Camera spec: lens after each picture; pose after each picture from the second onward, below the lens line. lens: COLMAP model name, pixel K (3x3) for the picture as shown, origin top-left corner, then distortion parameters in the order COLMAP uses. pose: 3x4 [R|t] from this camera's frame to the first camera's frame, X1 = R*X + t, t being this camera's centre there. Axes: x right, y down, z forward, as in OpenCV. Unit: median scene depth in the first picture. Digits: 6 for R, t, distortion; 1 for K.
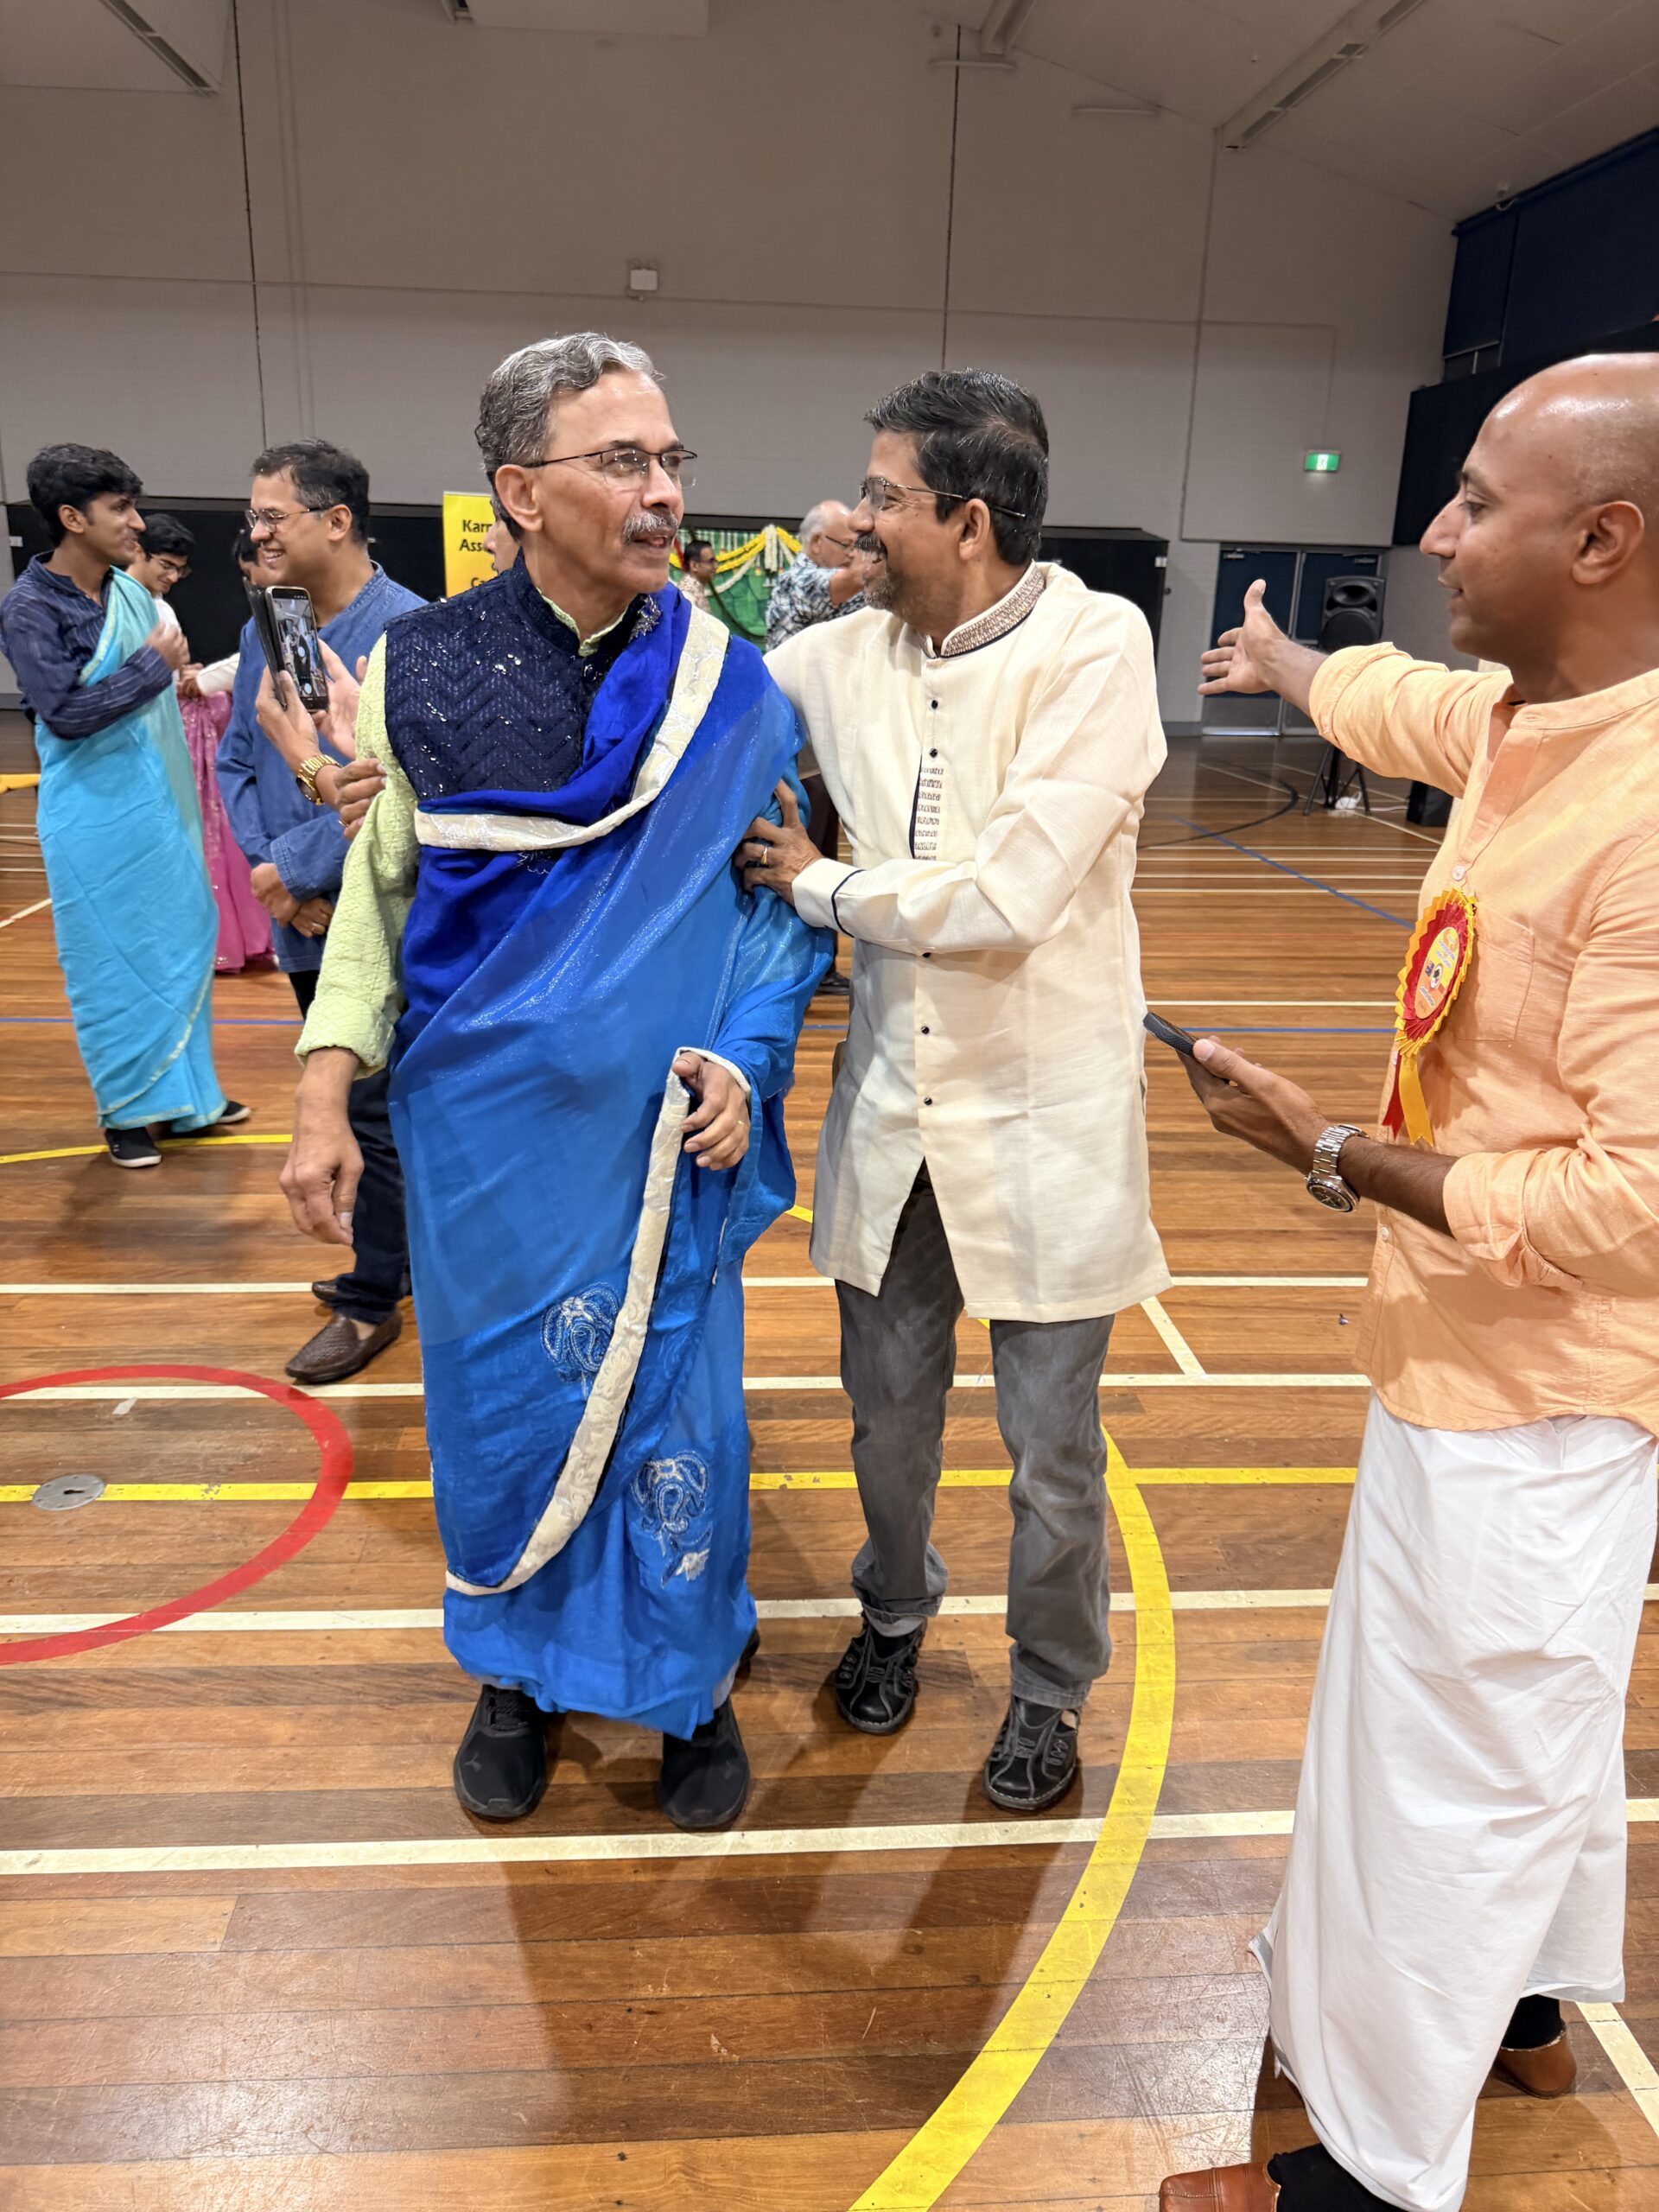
lens RADIAL K [[1575.2, 0, 815.1], [0, 1575.2, 1096.3], [0, 0, 1]] dist [-0.001707, -0.003752]
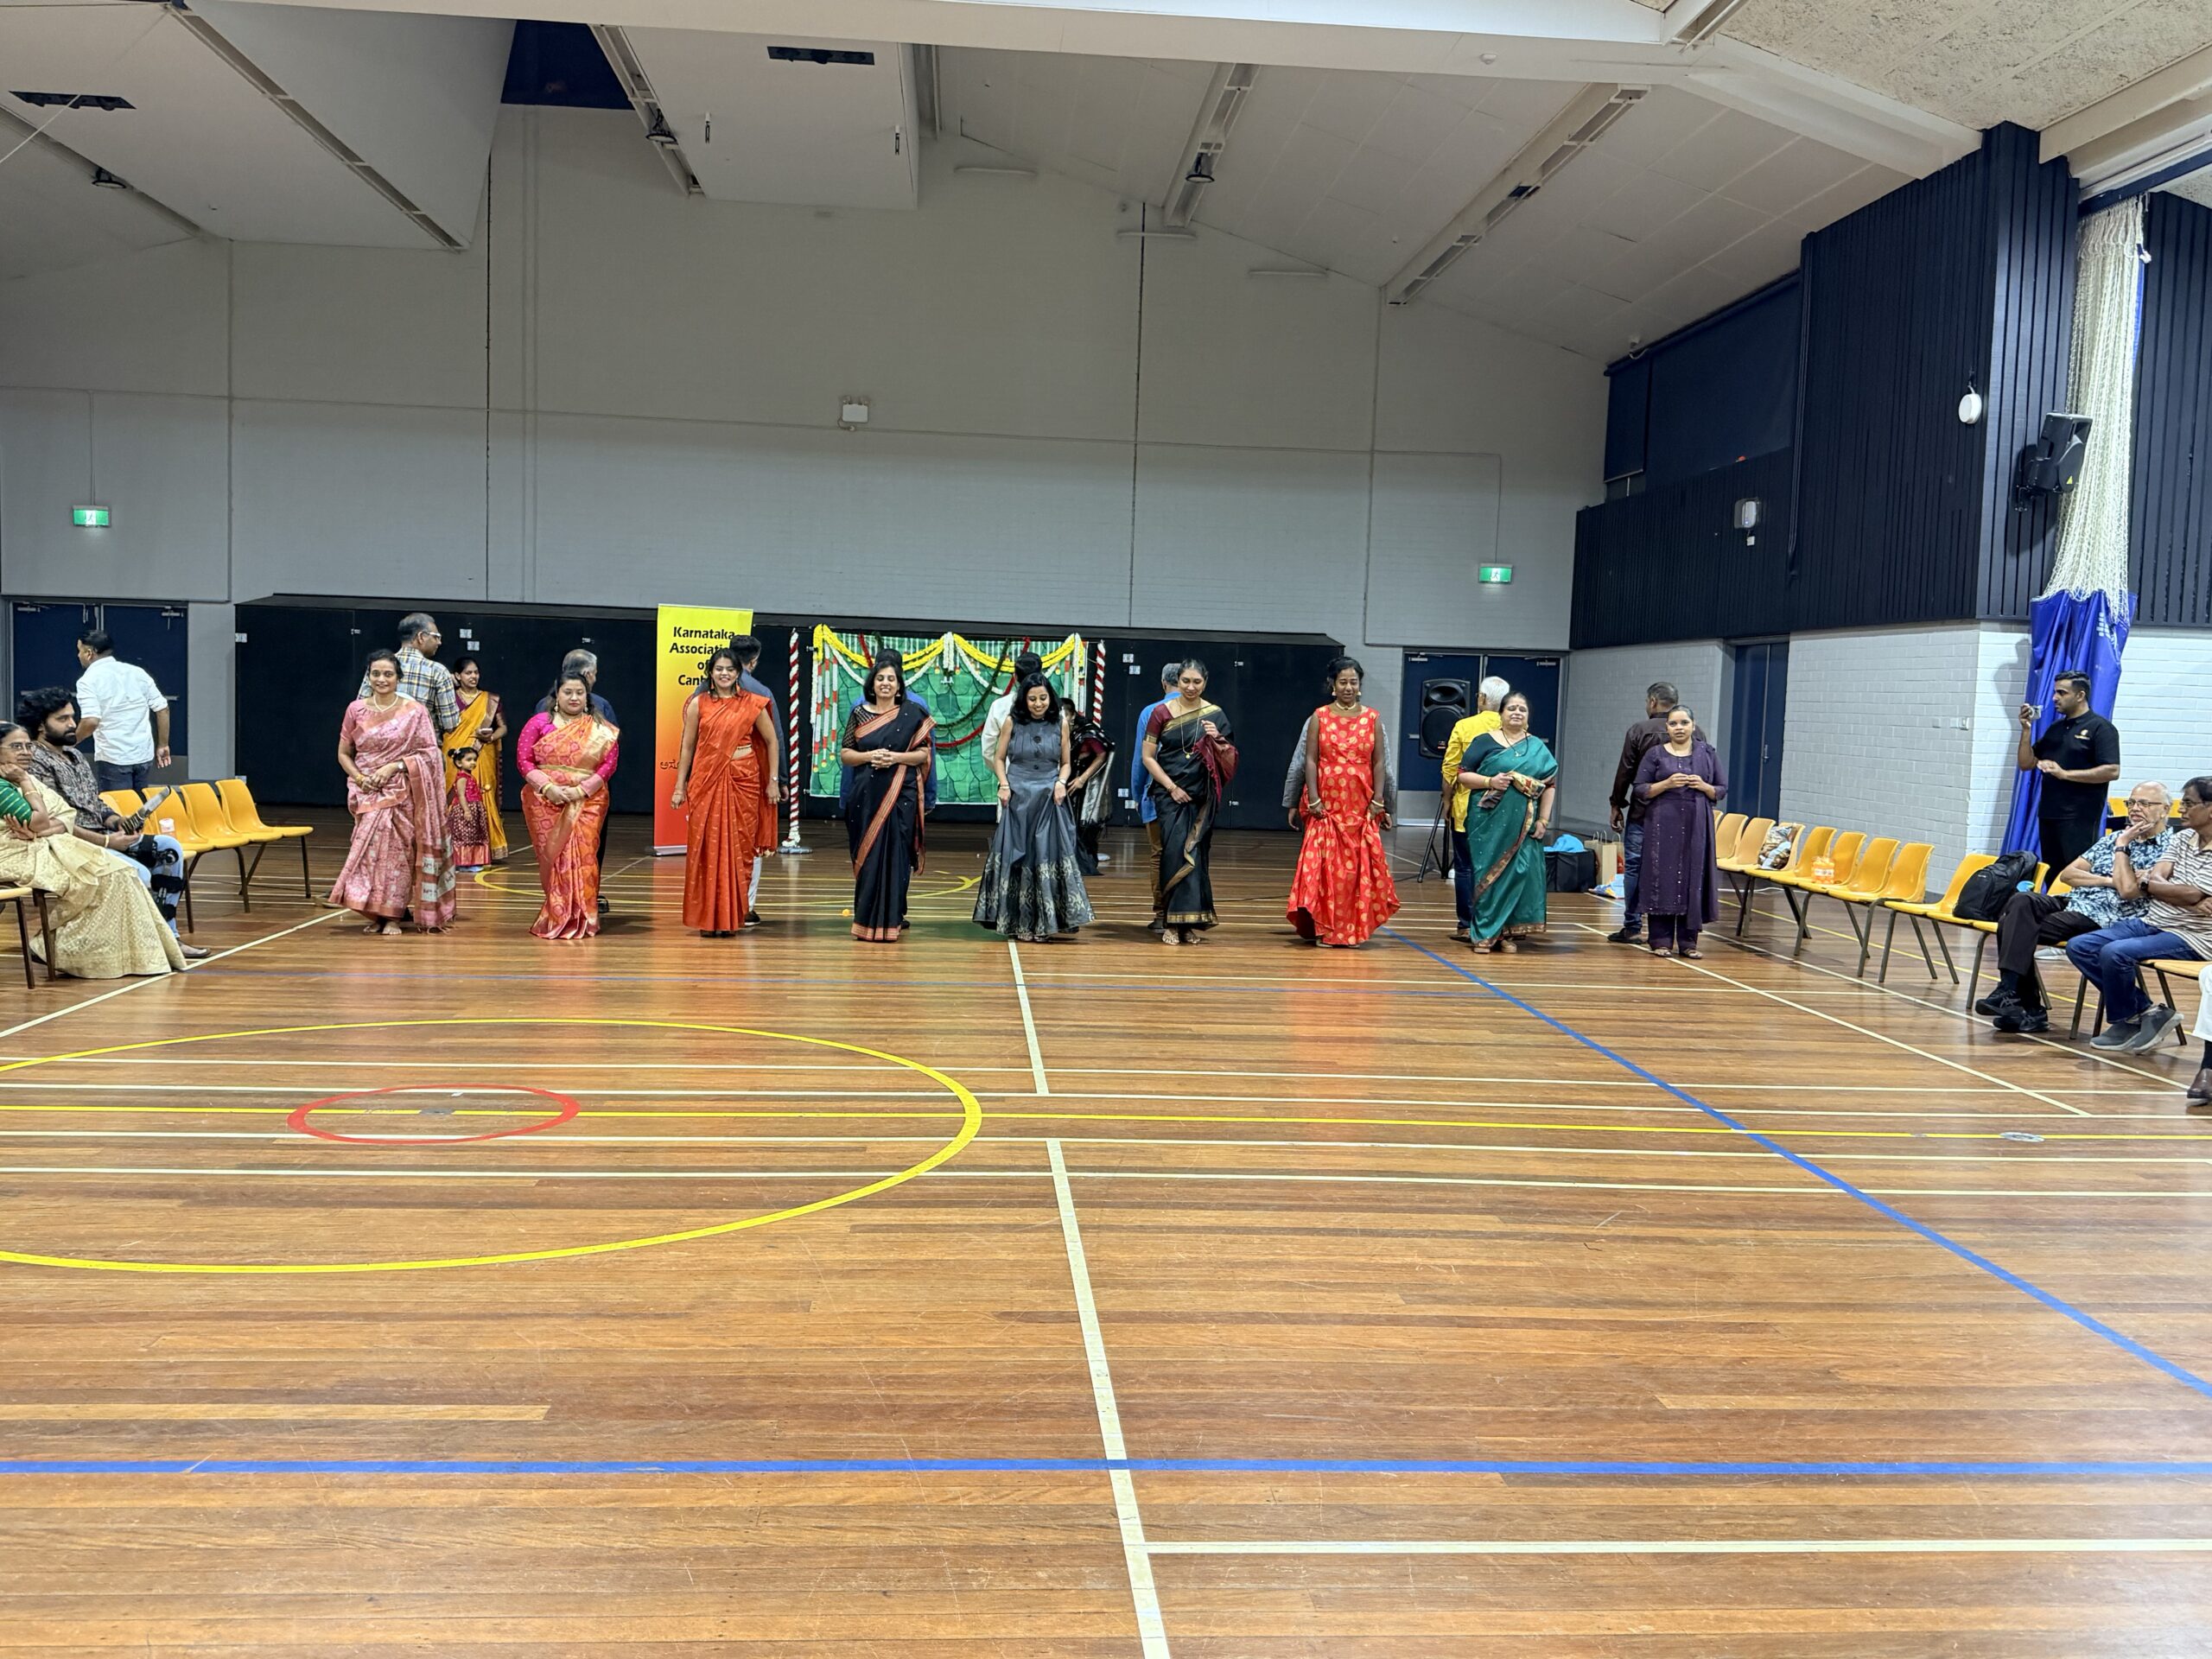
lens RADIAL K [[1961.7, 0, 1115.3], [0, 1961.7, 828.2], [0, 0, 1]] dist [0.199711, -0.397209]
pose [[0.999952, 0.004440, 0.008680, 0.059927], [-0.002212, 0.970393, -0.241523, 0.087689], [-0.009496, 0.241492, 0.970356, -0.257390]]
